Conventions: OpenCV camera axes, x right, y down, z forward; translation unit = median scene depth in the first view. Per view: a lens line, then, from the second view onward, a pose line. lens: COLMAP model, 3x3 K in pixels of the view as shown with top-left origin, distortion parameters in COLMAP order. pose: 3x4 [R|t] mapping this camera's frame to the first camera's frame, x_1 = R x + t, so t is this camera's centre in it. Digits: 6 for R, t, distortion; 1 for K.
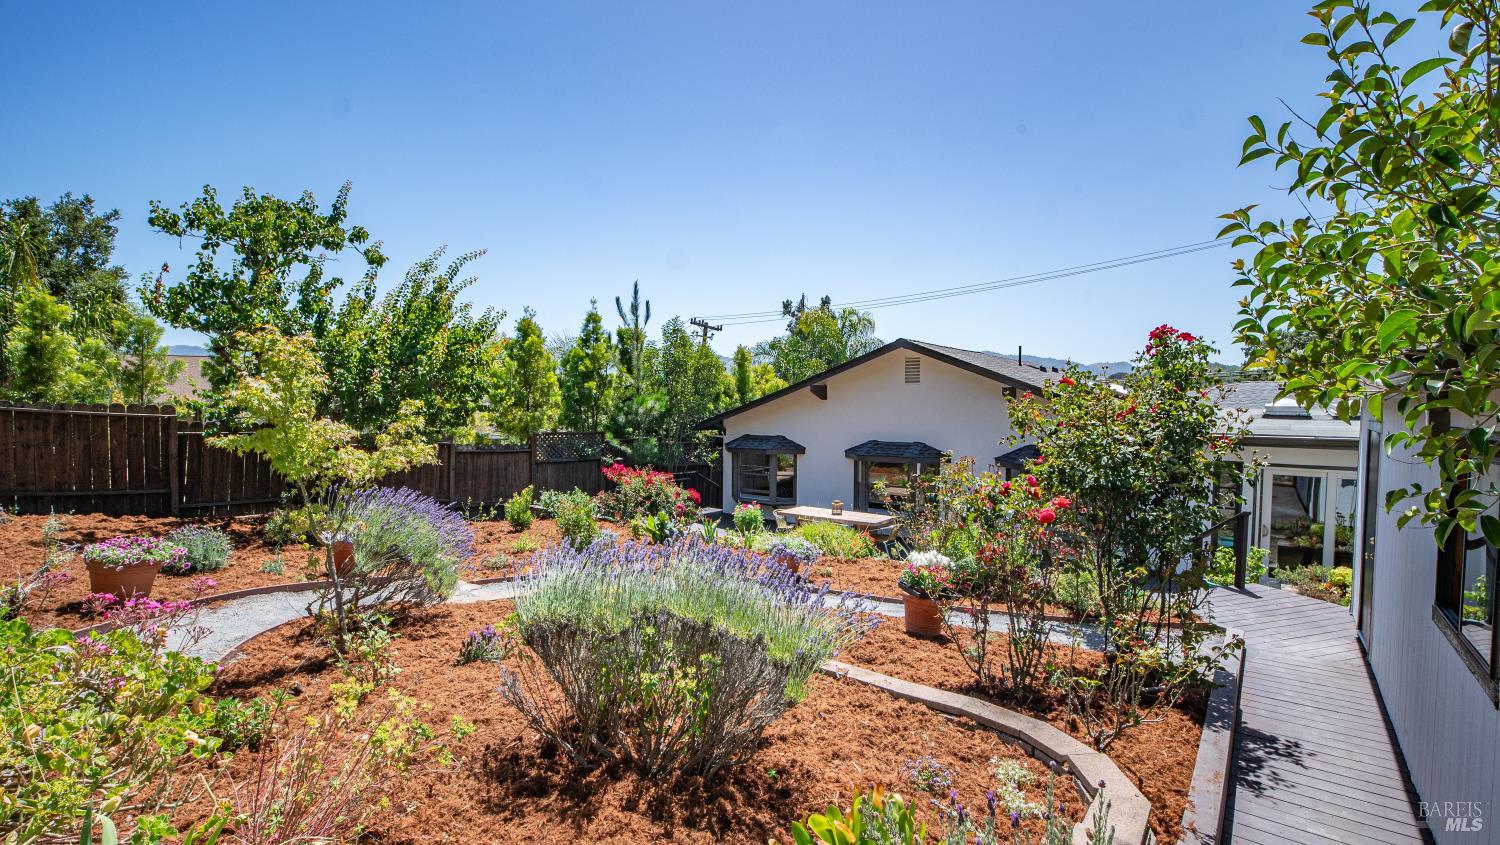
lens RADIAL K [[677.0, 0, 750.0], [0, 677.0, 422.5], [0, 0, 1]] dist [0.005818, -0.000591]
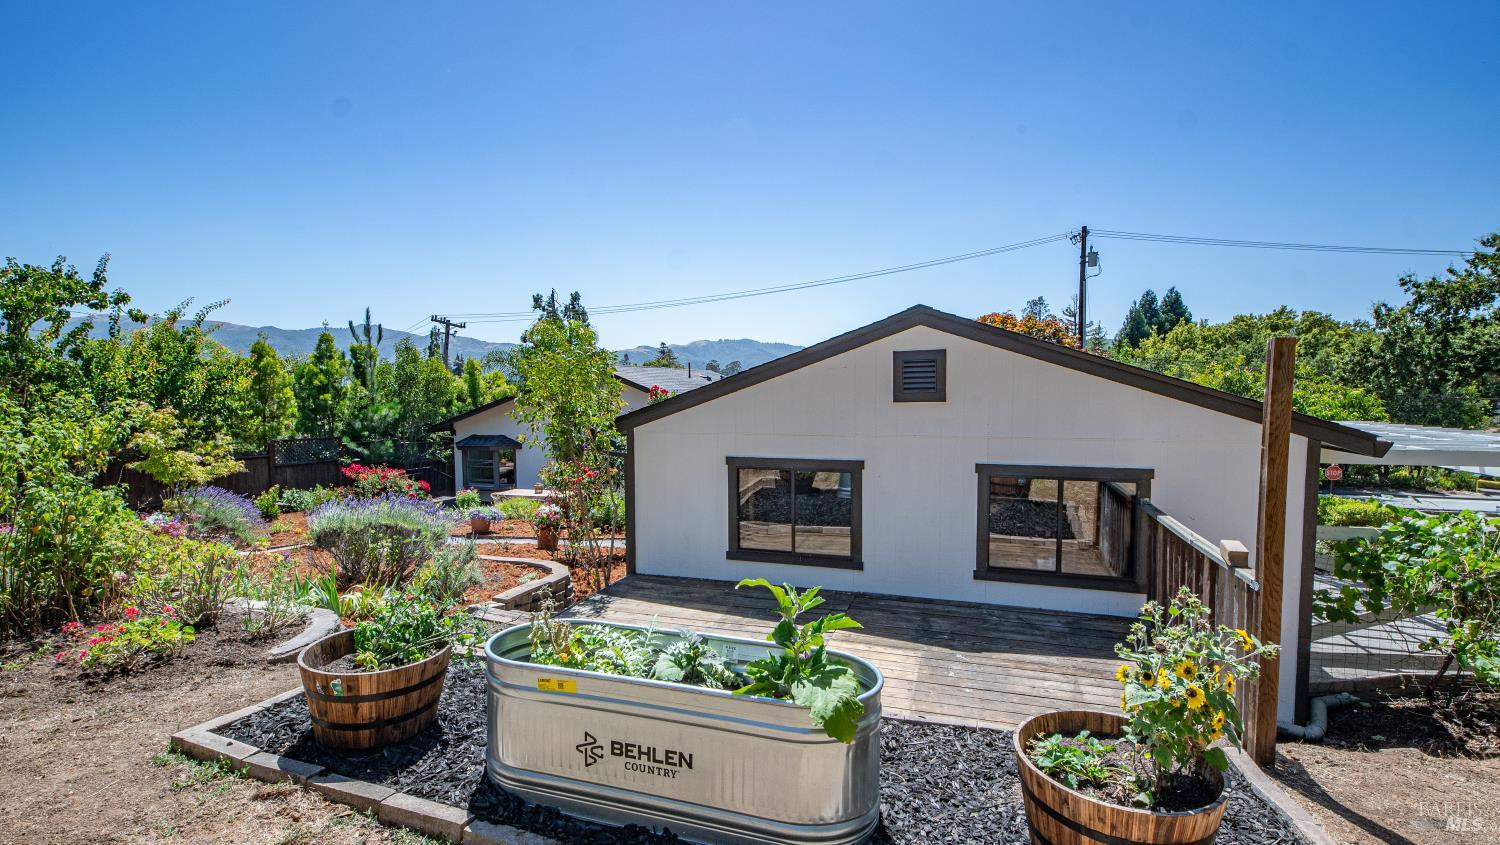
lens RADIAL K [[677.0, 0, 750.0], [0, 677.0, 422.5], [0, 0, 1]] dist [0.005818, -0.000591]
pose [[0.943347, -0.027639, 0.330655, 0.063230], [0.020747, 0.999488, 0.024357, -0.024546], [-0.331159, -0.016117, 0.943437, -0.332781]]
